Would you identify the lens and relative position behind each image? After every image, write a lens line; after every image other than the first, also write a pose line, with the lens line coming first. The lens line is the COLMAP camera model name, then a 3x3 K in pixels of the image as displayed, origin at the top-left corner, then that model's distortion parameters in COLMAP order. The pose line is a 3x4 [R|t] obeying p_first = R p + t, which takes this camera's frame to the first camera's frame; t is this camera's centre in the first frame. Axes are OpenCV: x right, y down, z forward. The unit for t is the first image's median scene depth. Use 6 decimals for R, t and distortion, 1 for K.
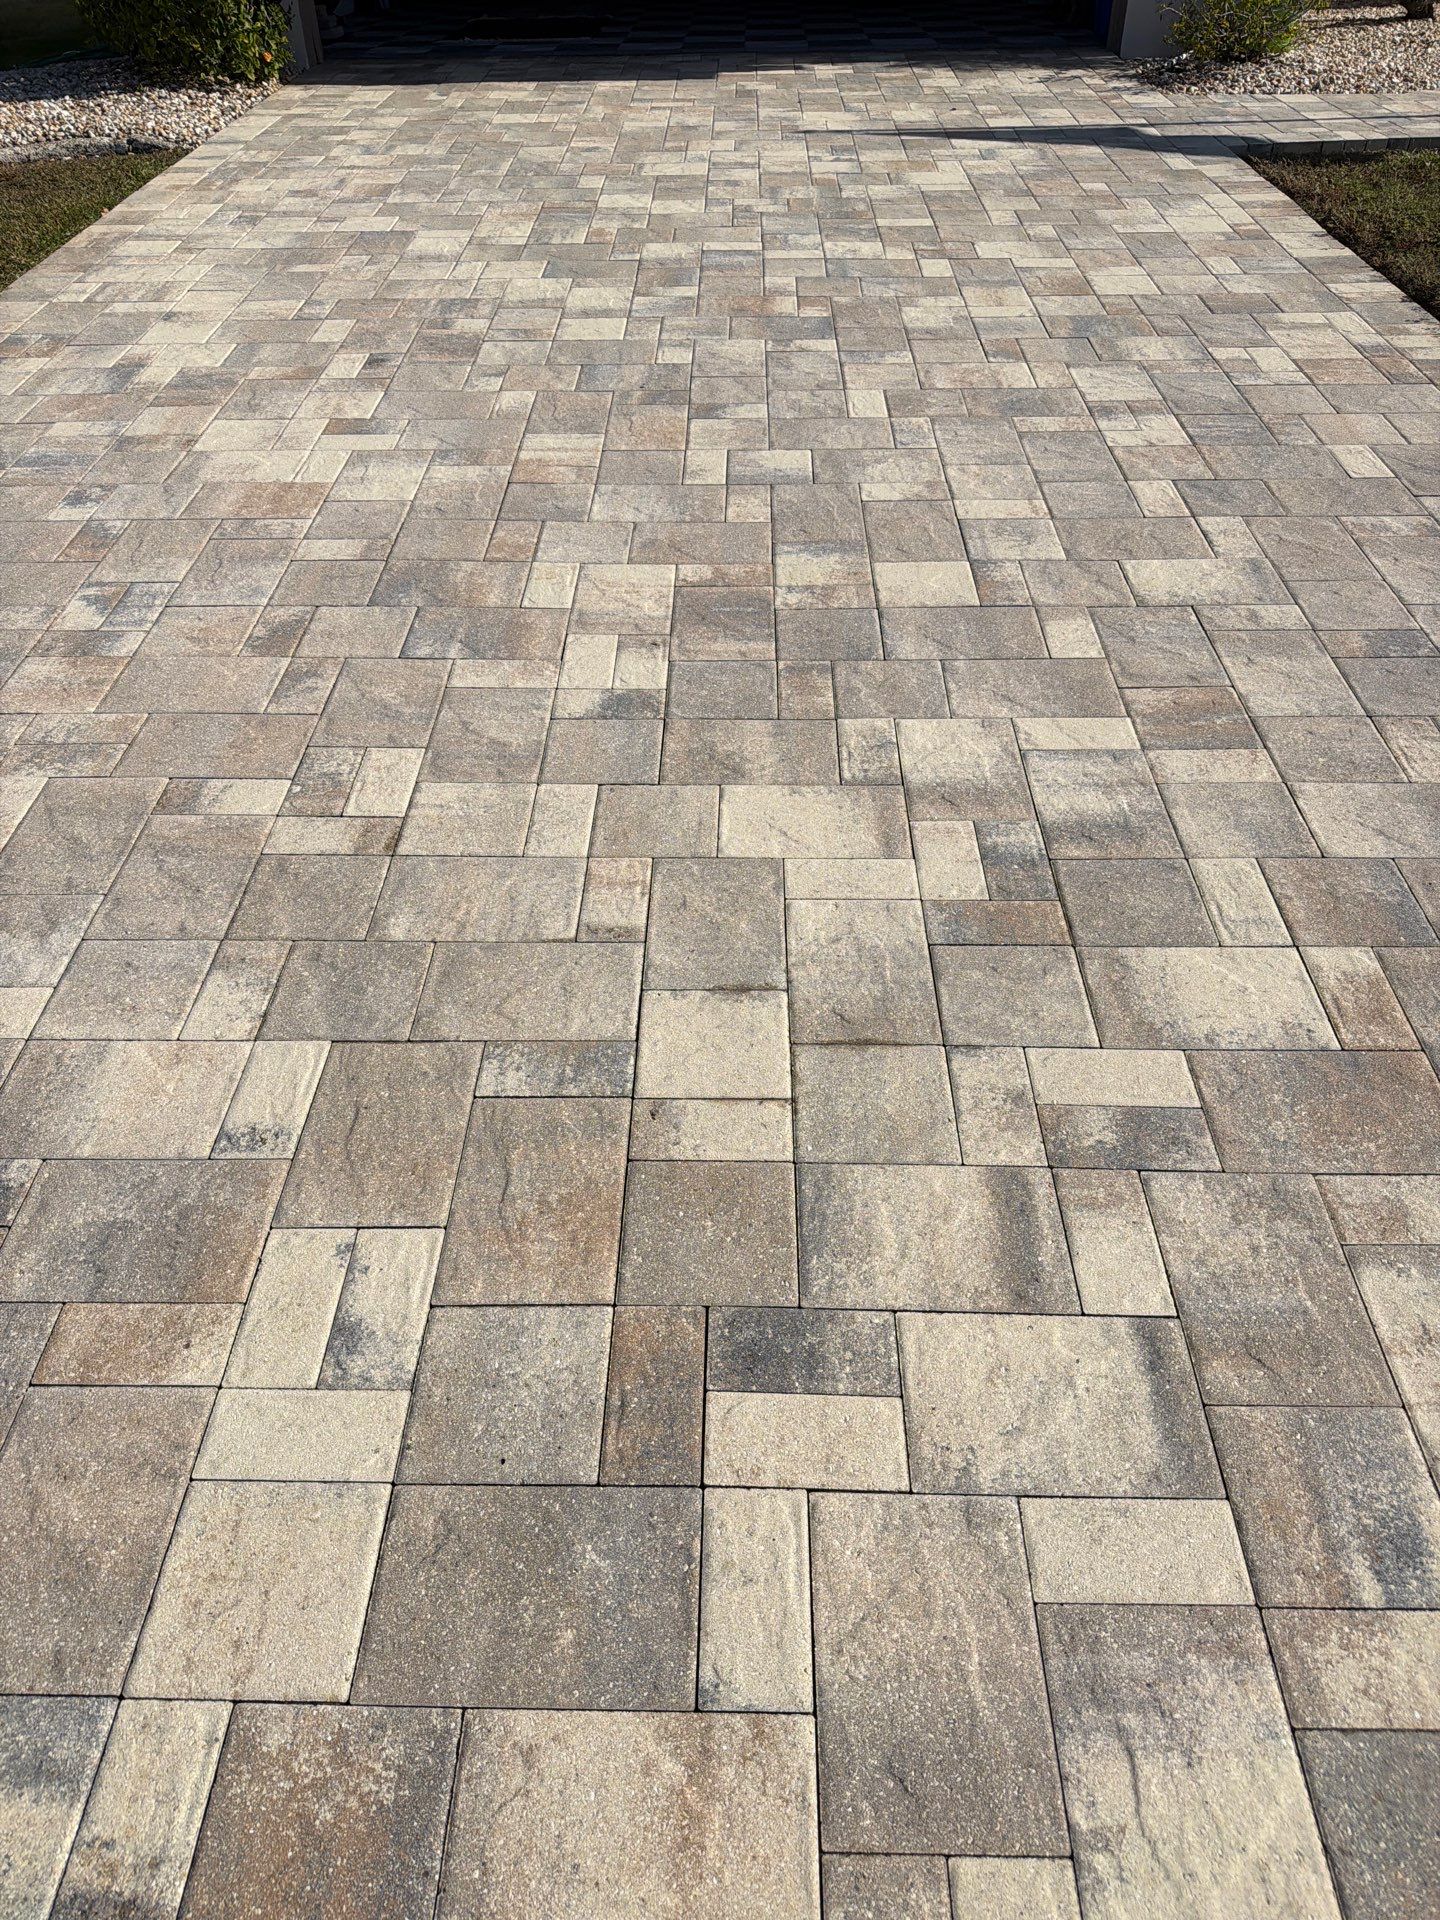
lens RADIAL K [[1373.1, 0, 711.2], [0, 1373.1, 963.8], [0, 0, 1]] dist [0.006633, -0.023494]
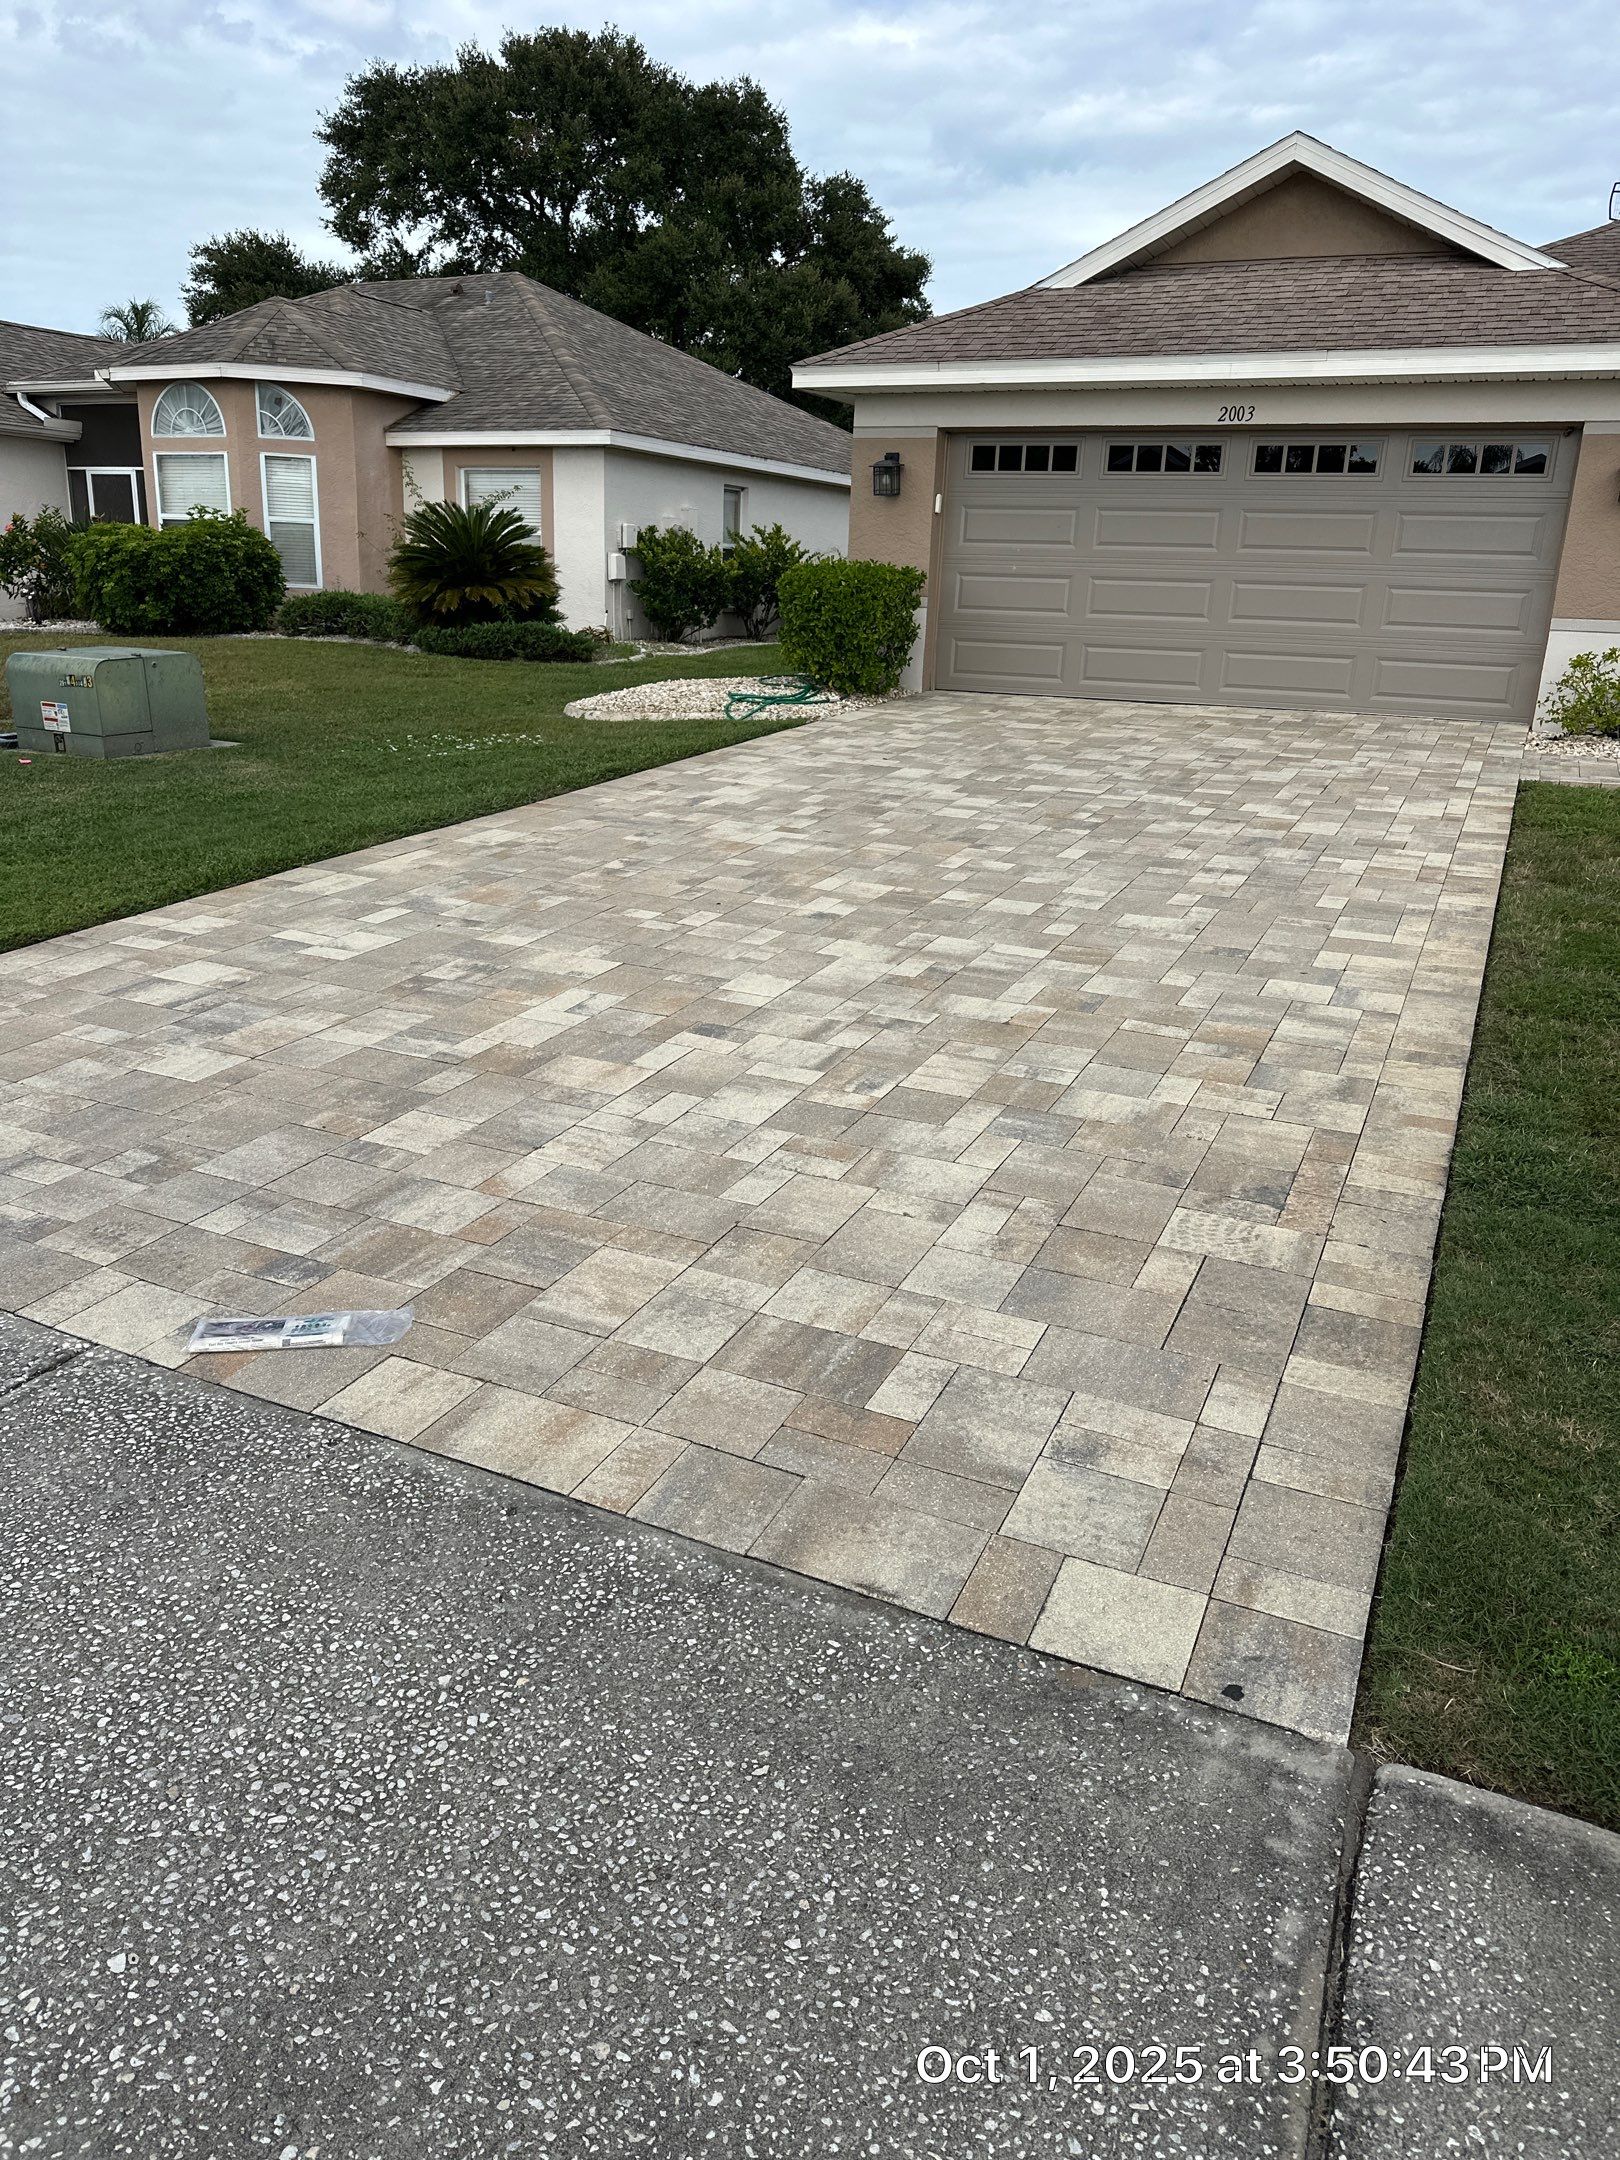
lens RADIAL K [[1504.8, 0, 810.0], [0, 1504.8, 1080.0], [0, 0, 1]] dist [0.118557, -0.196060]
pose [[0.914317, 0.172600, -0.366379, 0.641544], [-0.290081, 0.910391, -0.295028, 0.574684], [0.282627, 0.376029, 0.882454, -0.744042]]
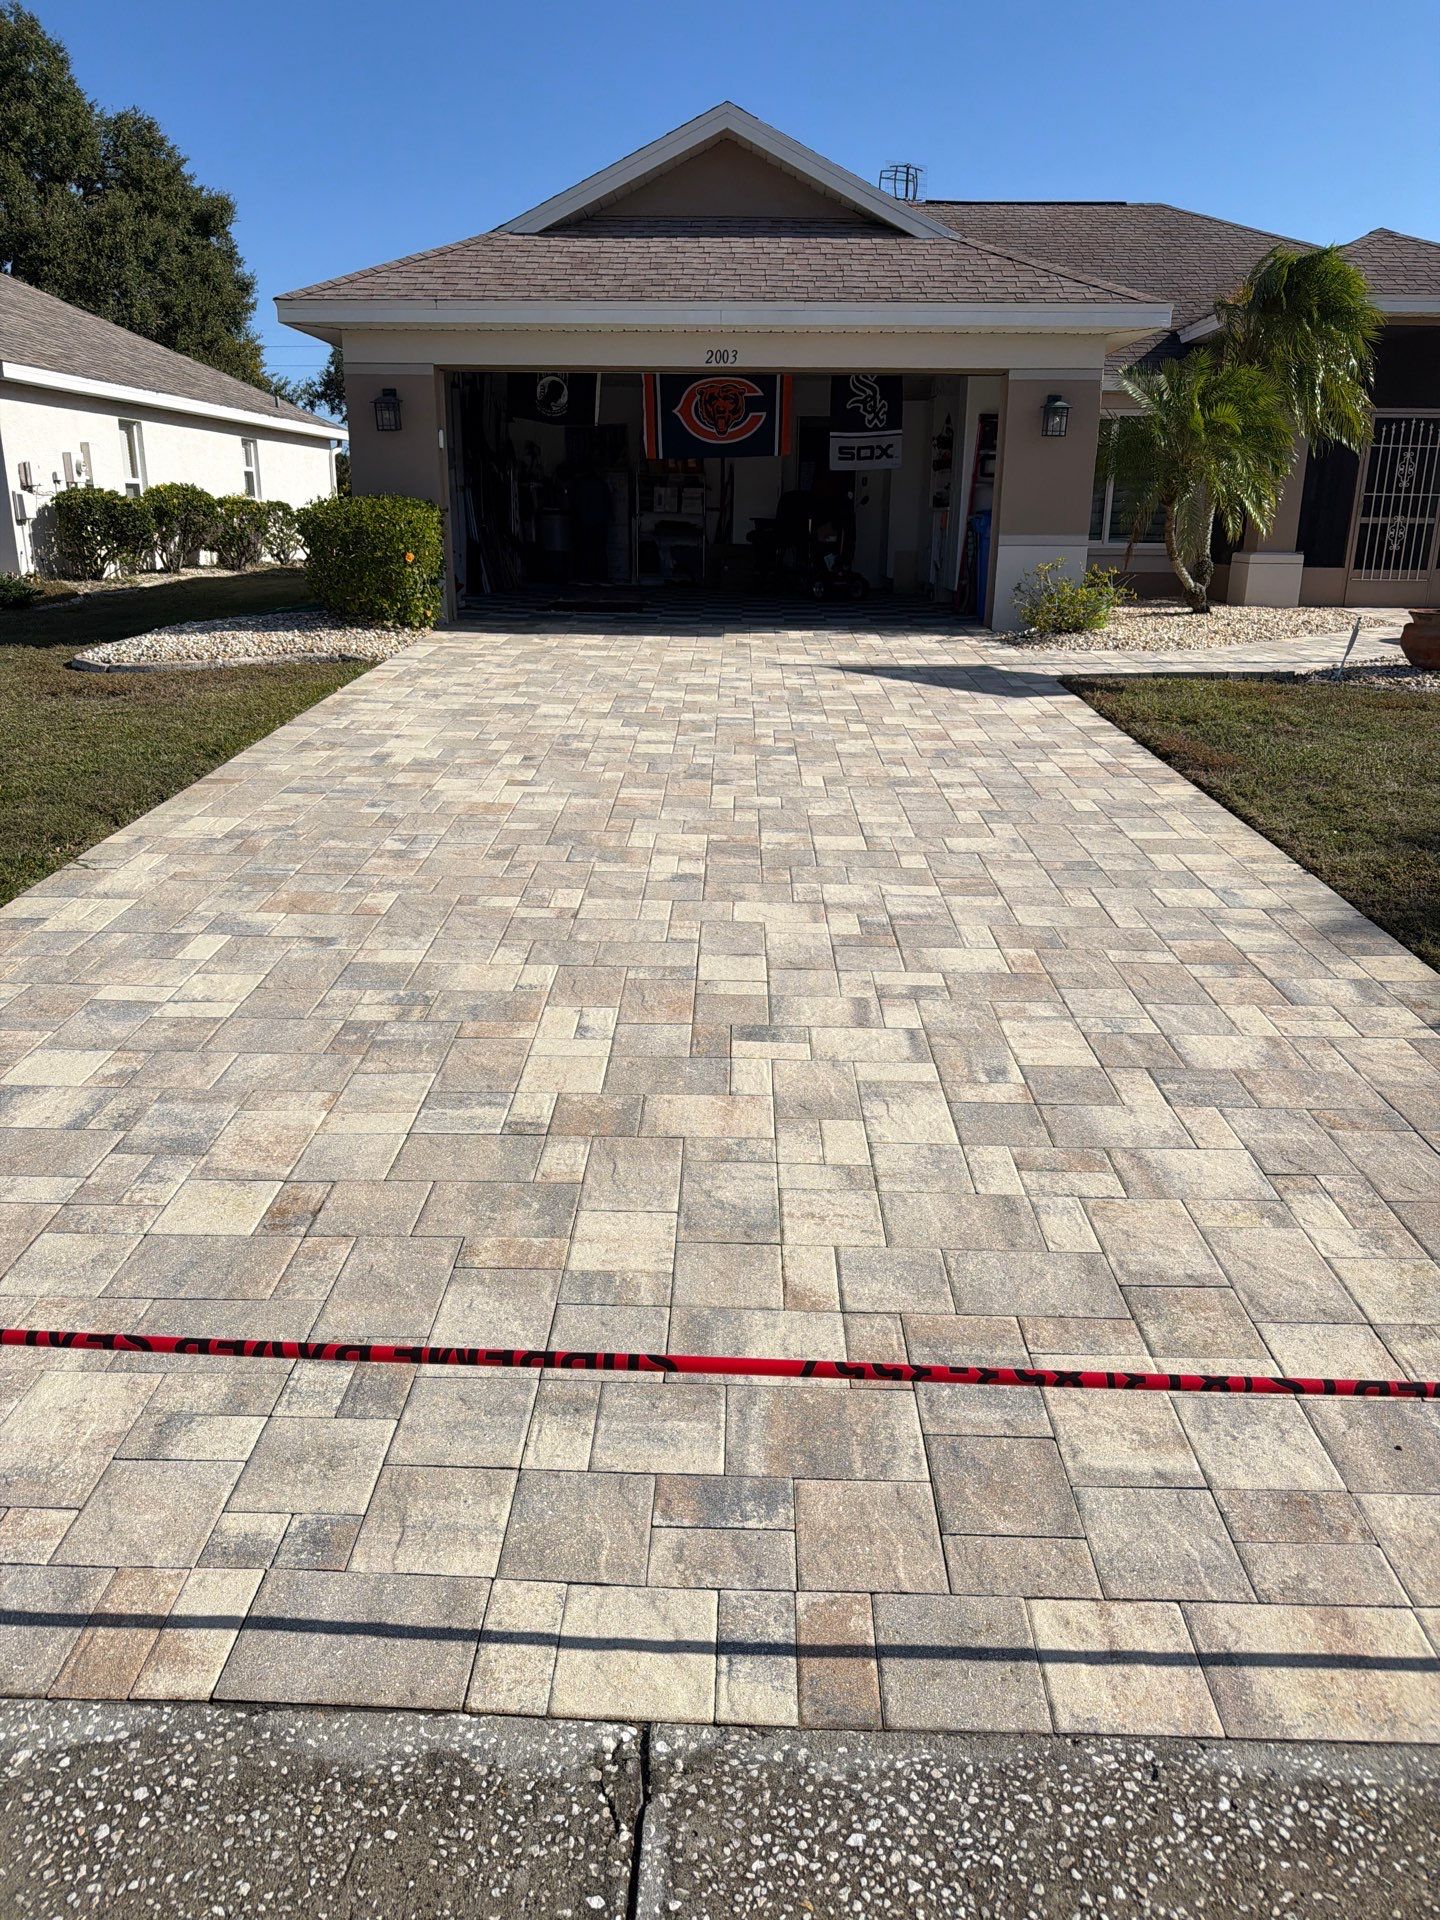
lens RADIAL K [[1337.6, 0, 720.0], [0, 1337.6, 960.0], [0, 0, 1]] dist [0.118557, -0.196060]
pose [[0.999625, 0.023348, 0.014331, -0.029221], [-0.016894, 0.937184, -0.348426, 0.476661], [-0.021566, 0.348053, 0.937227, -0.618118]]
